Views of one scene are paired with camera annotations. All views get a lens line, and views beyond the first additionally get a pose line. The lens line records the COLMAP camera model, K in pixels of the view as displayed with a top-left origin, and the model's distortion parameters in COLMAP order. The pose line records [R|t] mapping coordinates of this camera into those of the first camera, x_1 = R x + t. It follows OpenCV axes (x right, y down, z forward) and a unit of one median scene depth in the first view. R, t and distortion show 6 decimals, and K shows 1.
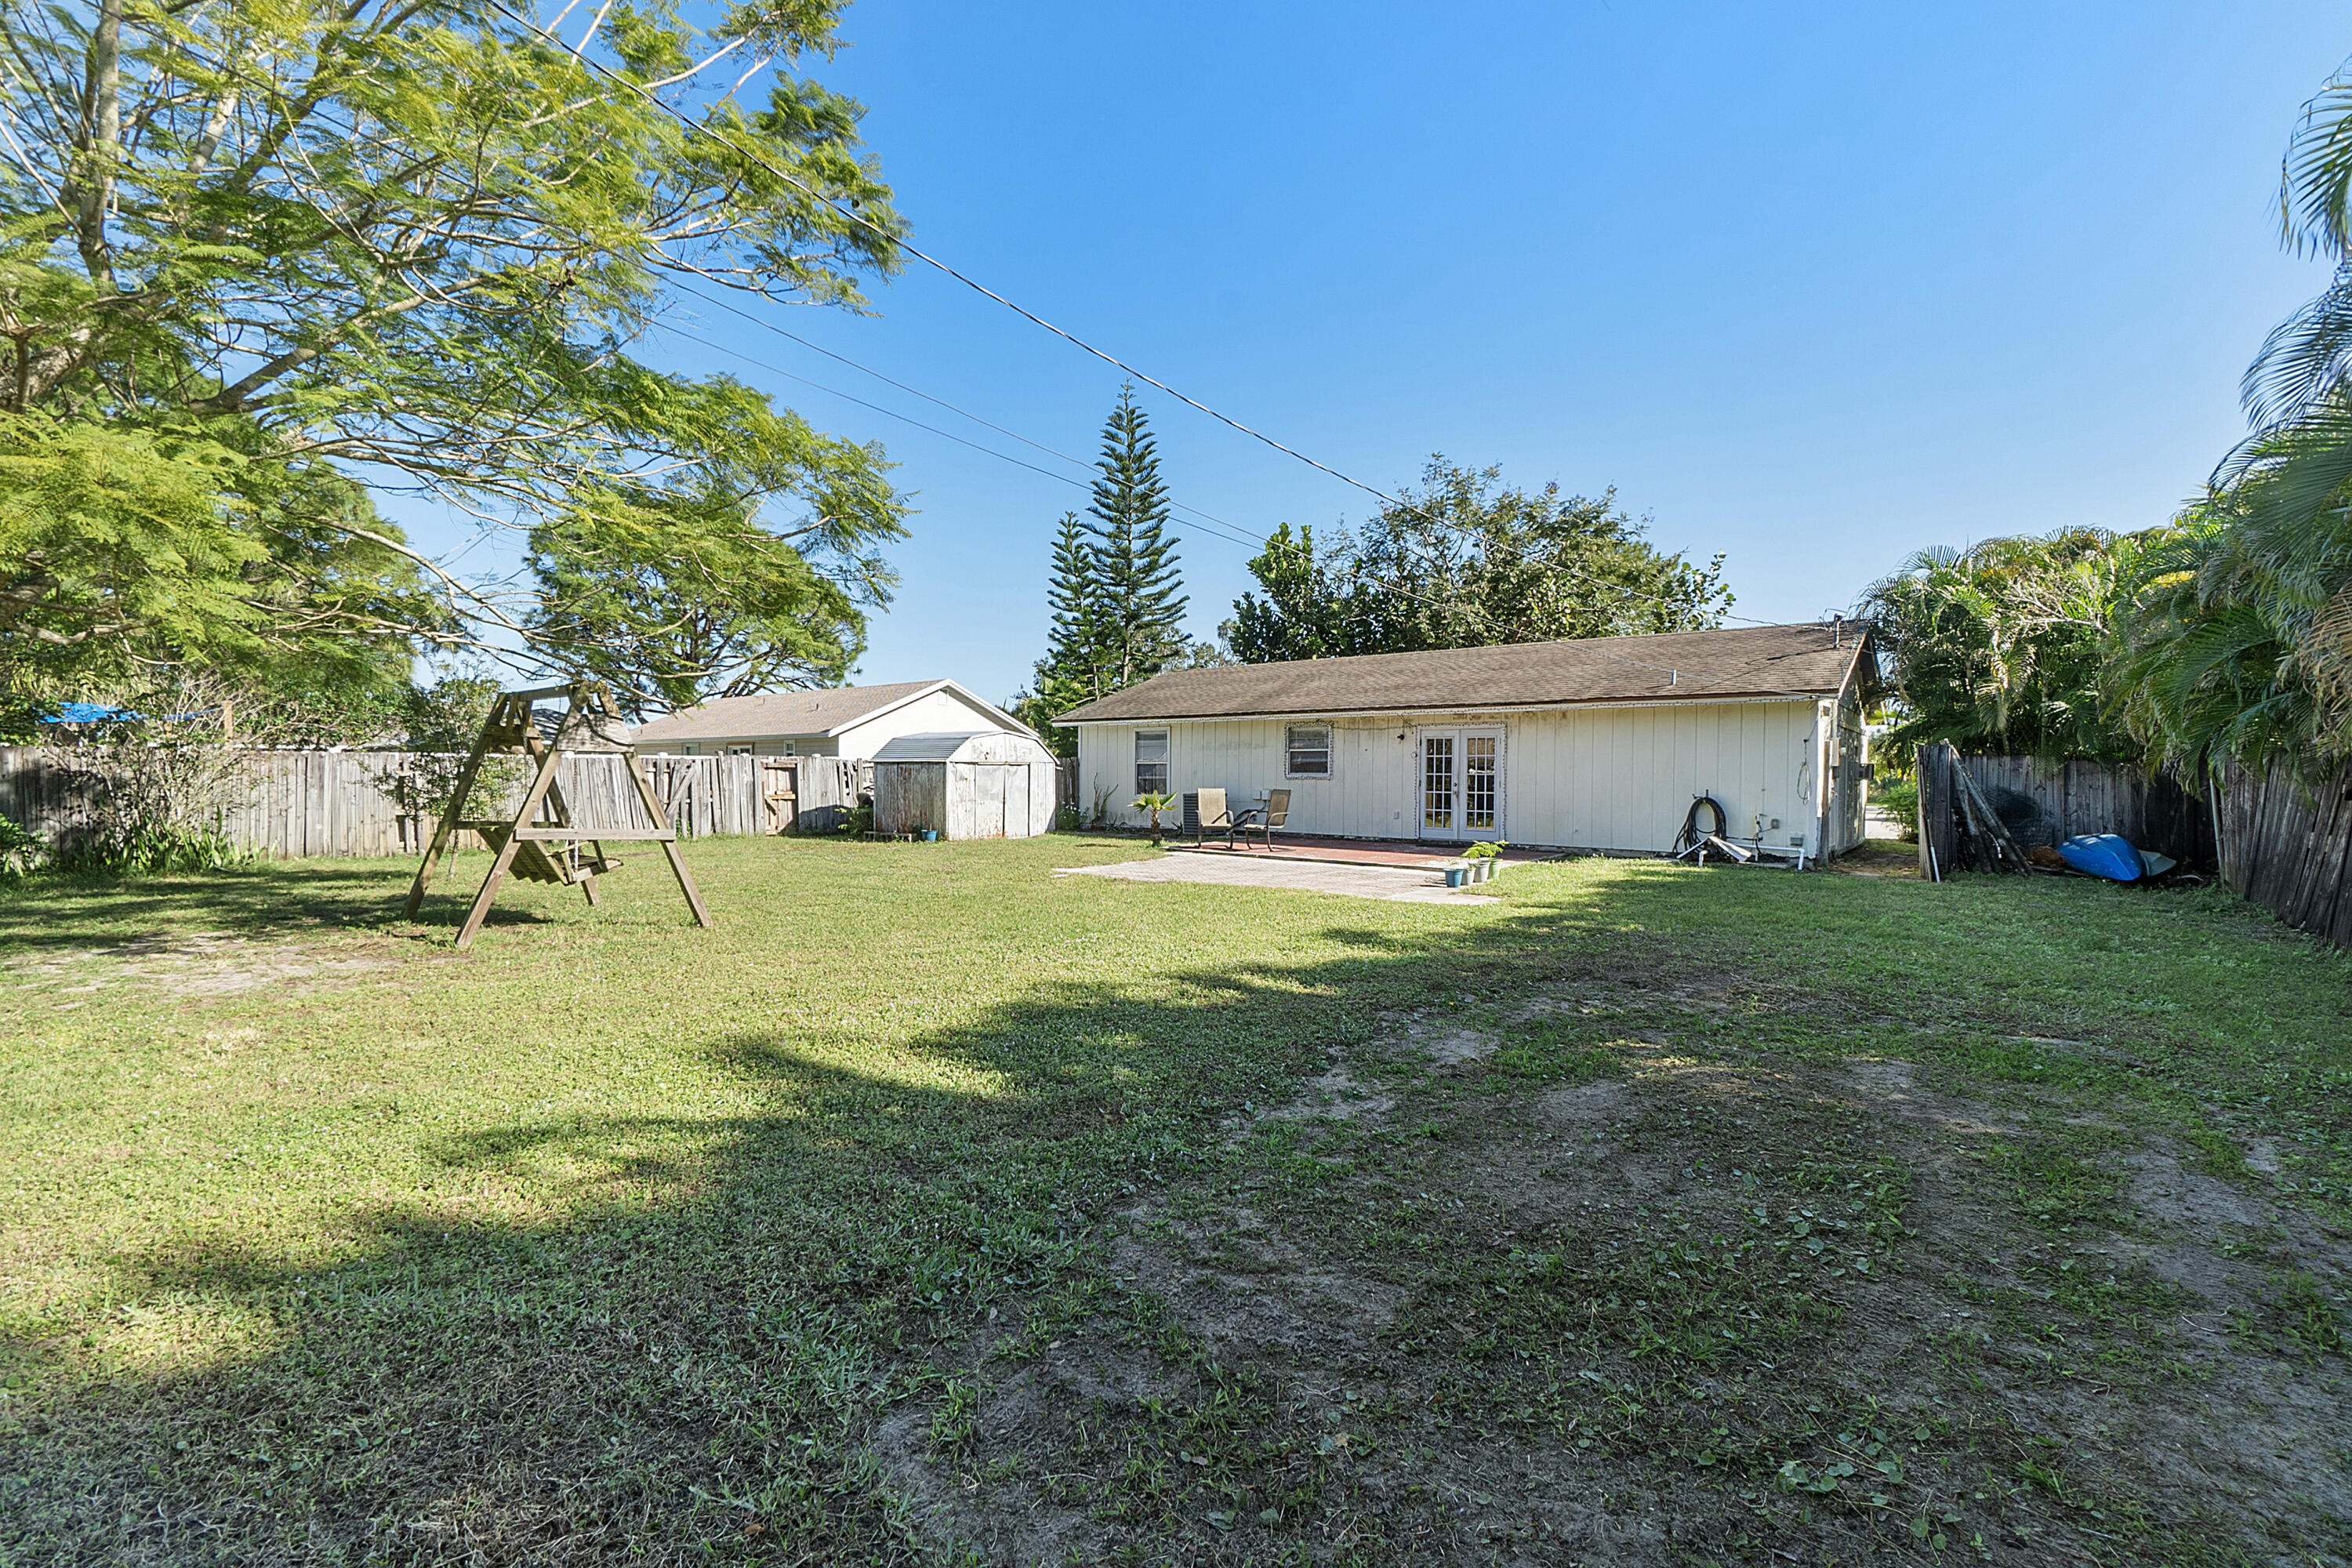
lens RADIAL K [[1019.2, 0, 1176.8], [0, 1019.2, 790.1], [0, 0, 1]] dist [-0.003460, 0.000276]
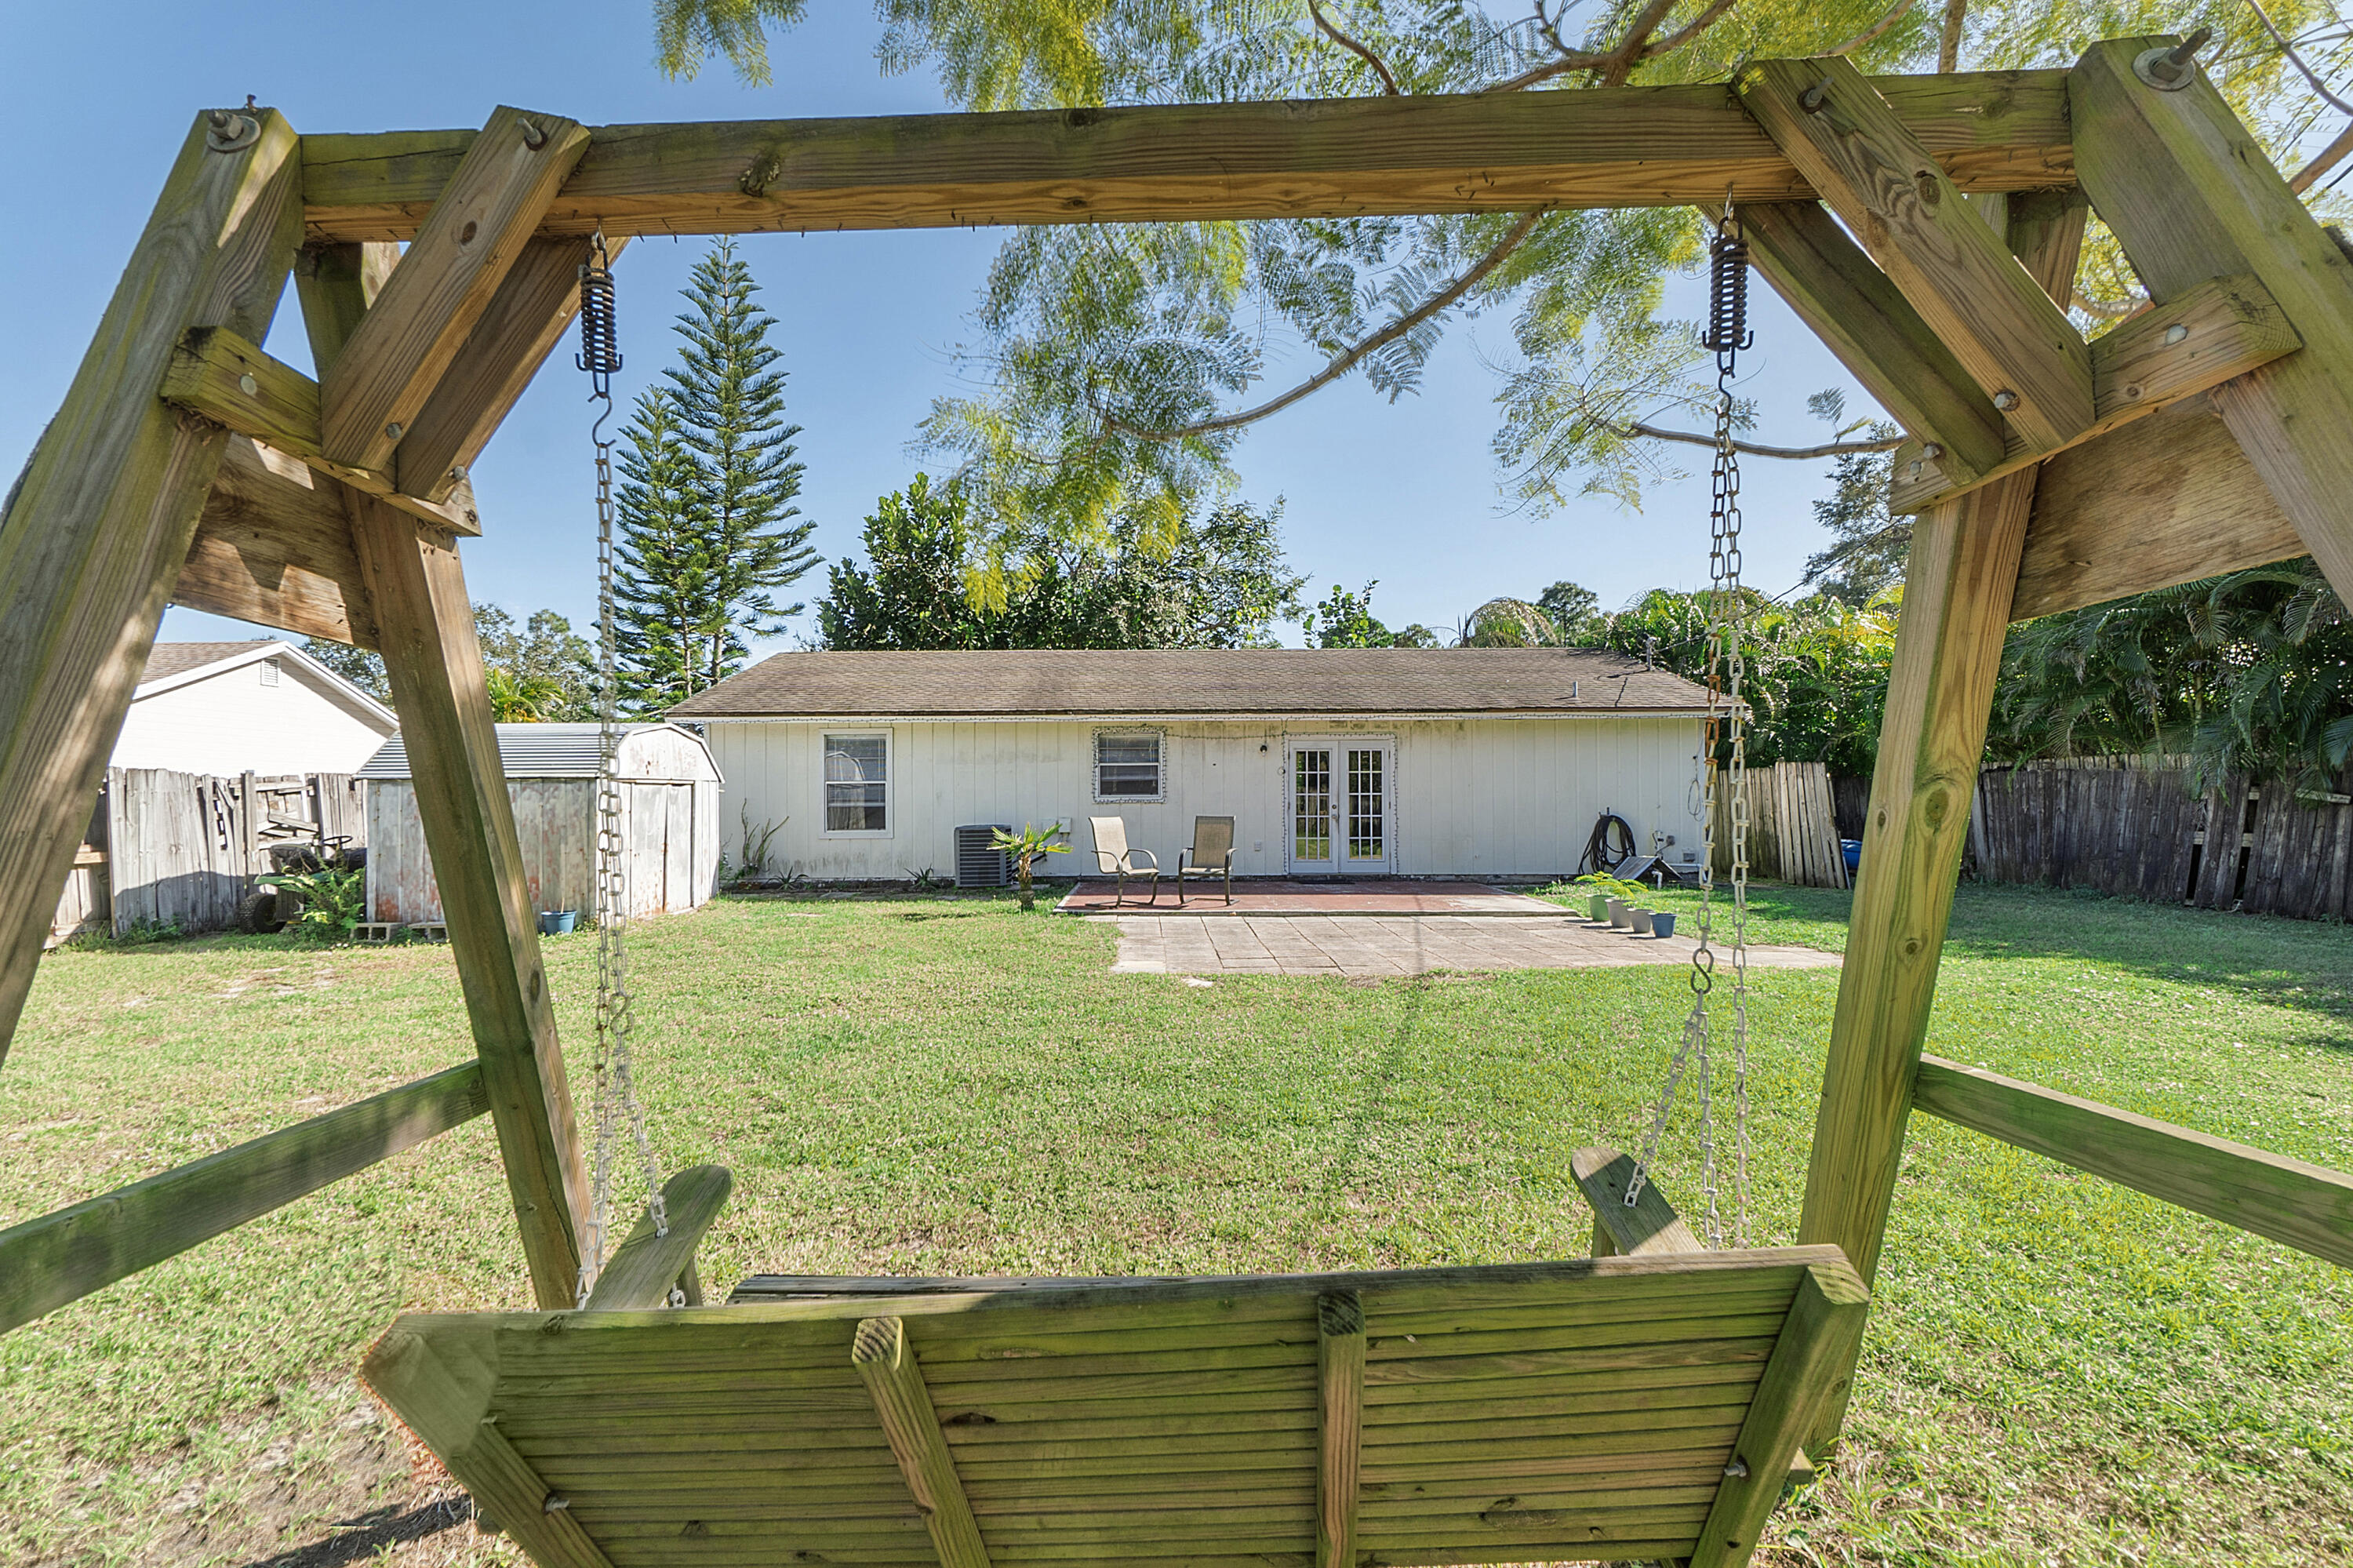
lens RADIAL K [[1019.7, 0, 1176.3], [0, 1019.7, 775.9], [0, 0, 1]] dist [-0.003460, 0.000276]
pose [[0.779135, 0.004636, 0.626839, -0.337745], [0.021067, 0.999214, -0.033574, -0.005198], [-0.626502, 0.039364, 0.778425, 0.426669]]
